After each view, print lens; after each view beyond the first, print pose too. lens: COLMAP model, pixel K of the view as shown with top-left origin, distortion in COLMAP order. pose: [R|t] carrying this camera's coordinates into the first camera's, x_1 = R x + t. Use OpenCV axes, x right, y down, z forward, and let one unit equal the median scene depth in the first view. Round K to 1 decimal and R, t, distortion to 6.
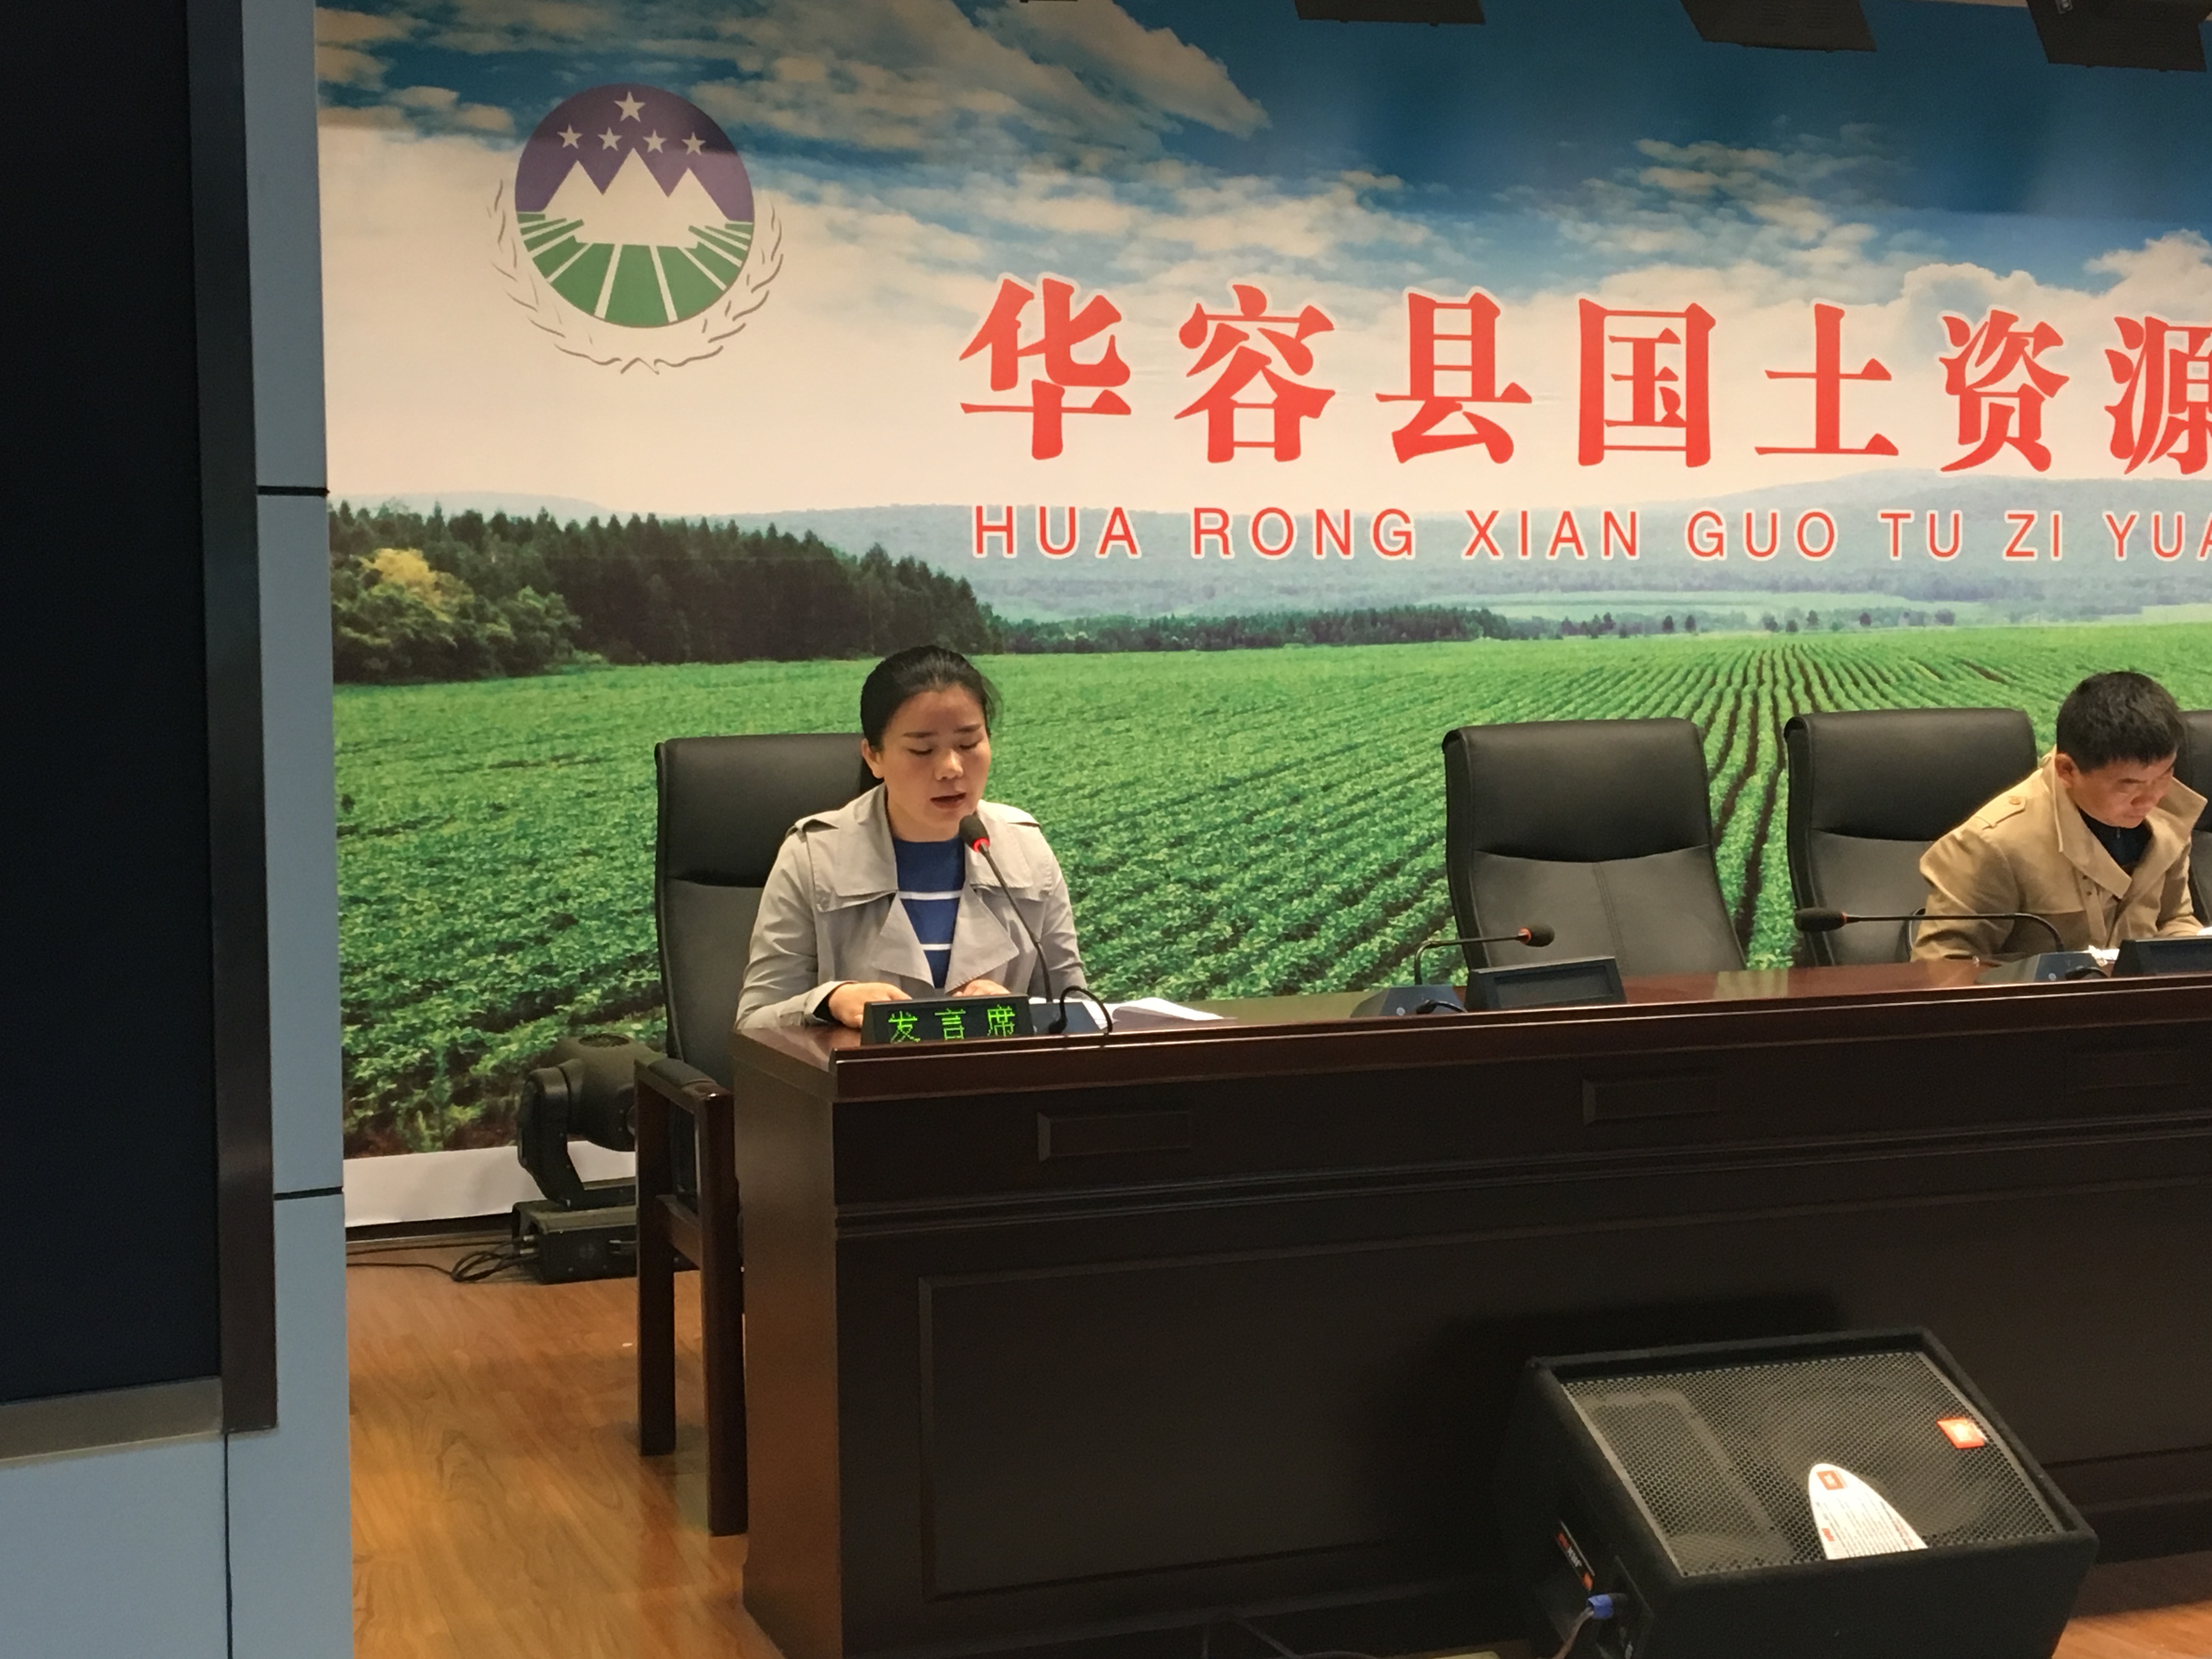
lens RADIAL K [[2970.9, 0, 1057.6], [0, 2970.9, 856.6], [0, 0, 1]] dist [0.064295, 0.000000]
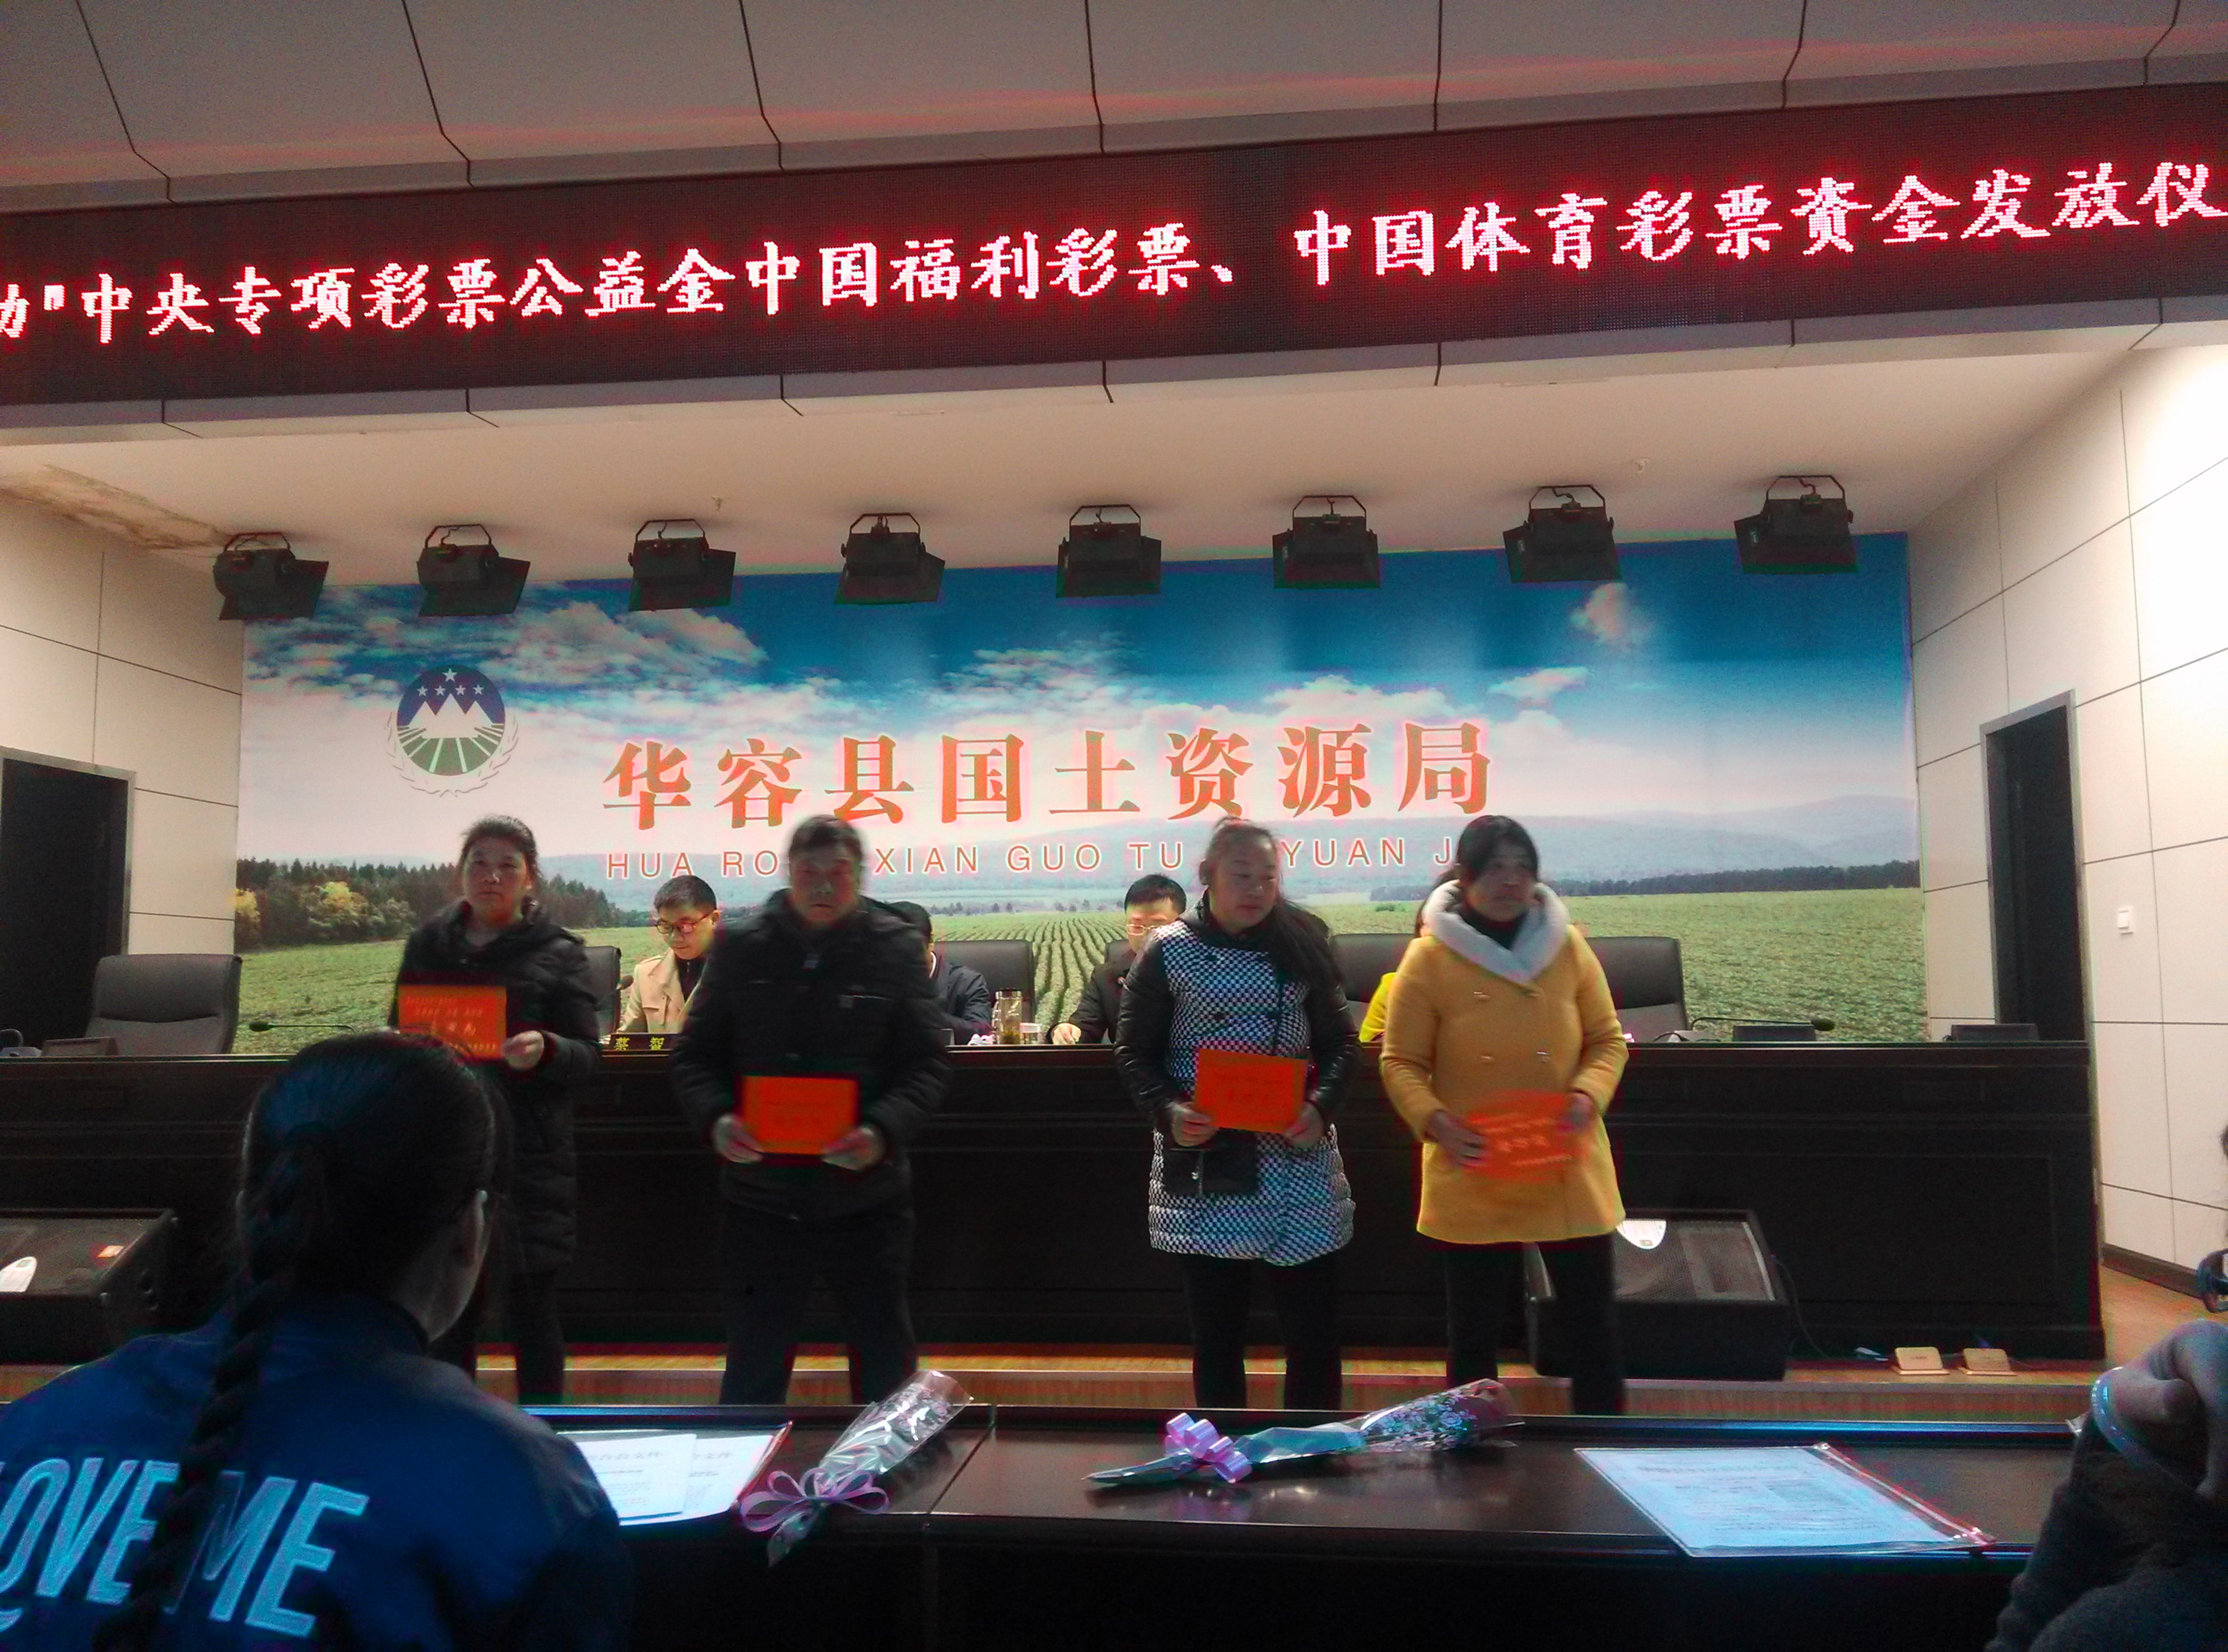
lens RADIAL K [[1798.2, 0, 1154.5], [0, 1798.2, 824.7], [0, 0, 1]] dist [0.043104, -0.027561]
pose [[0.910726, -0.036178, -0.411424, 0.772728], [-0.021386, 0.990689, -0.134453, 0.017520], [0.412457, 0.131248, 0.901473, 0.047515]]
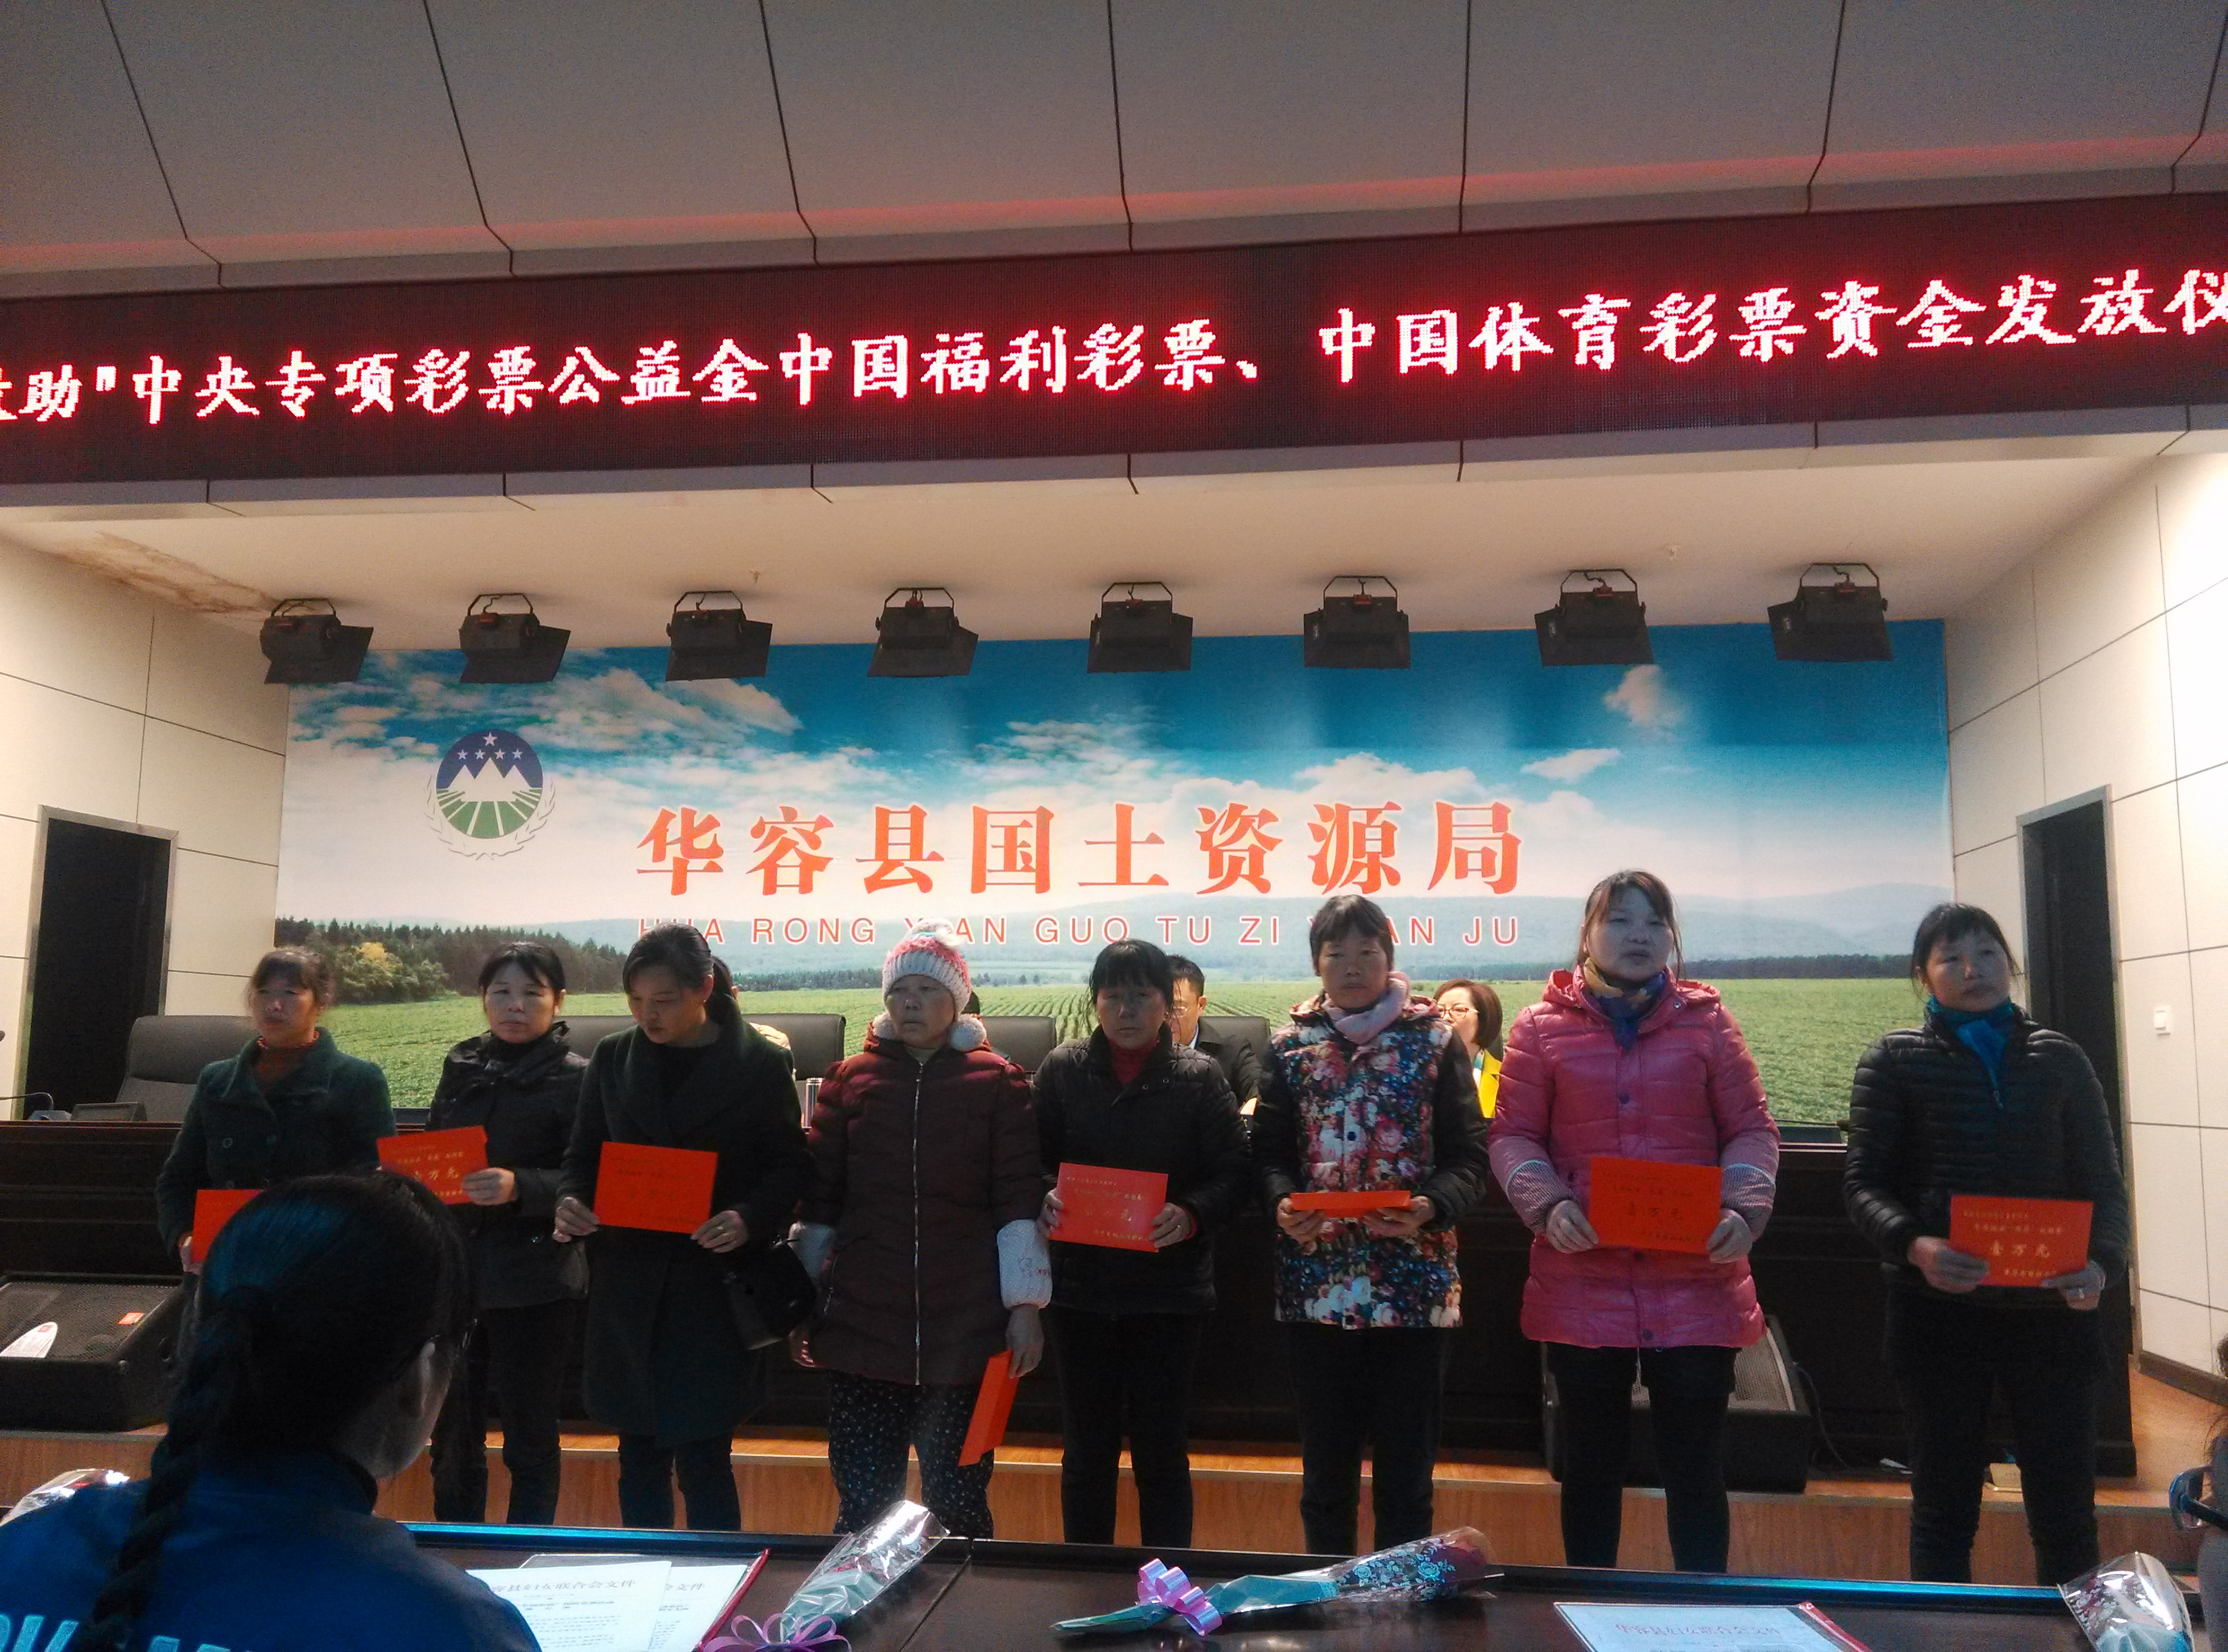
lens RADIAL K [[1798.2, 0, 1153.9], [0, 1798.2, 827.3], [0, 0, 1]] dist [0.043104, -0.027561]
pose [[0.901644, -0.034730, -0.431081, 0.779726], [-0.040629, 0.985560, -0.164380, 0.007610], [0.430565, 0.165727, 0.887214, 0.048680]]
